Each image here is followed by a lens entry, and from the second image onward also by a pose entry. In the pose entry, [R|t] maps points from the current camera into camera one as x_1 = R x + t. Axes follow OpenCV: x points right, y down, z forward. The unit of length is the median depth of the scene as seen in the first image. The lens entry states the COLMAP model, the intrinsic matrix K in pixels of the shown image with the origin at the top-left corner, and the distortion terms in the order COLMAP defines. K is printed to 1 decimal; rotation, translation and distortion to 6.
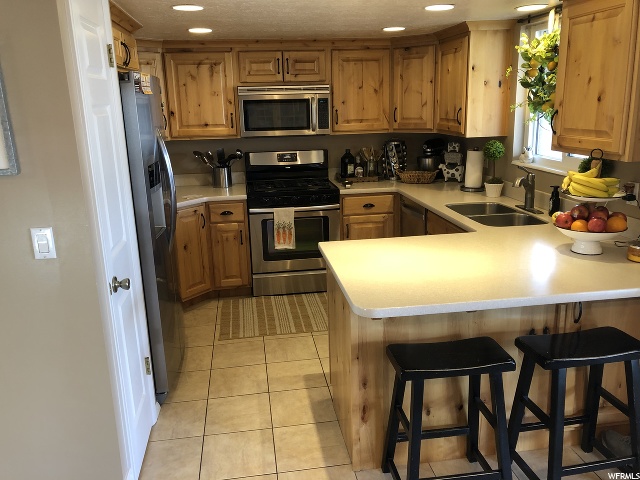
lens RADIAL K [[533.1, 0, 320.5], [0, 533.1, 240.9], [0, 0, 1]] dist [0.091023, -0.025871]
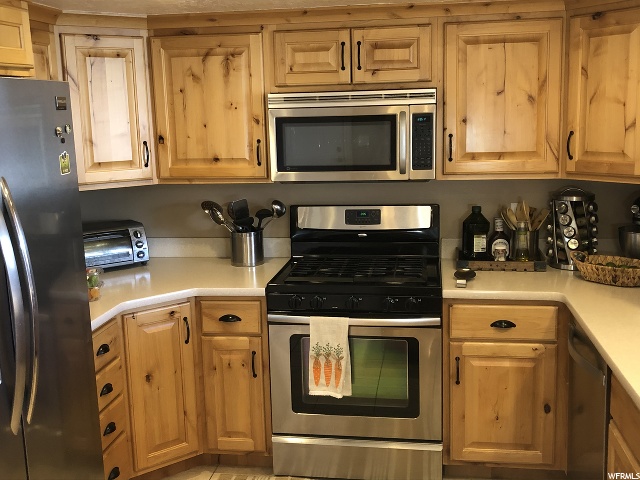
lens RADIAL K [[719.4, 0, 320.5], [0, 719.4, 238.9], [0, 0, 1]] dist [0.086716, 0.000000]
pose [[0.960394, 0.052554, -0.273646, 0.108712], [-0.073110, 0.995173, -0.065464, -0.089294], [0.268884, 0.082878, 0.959600, 0.301887]]
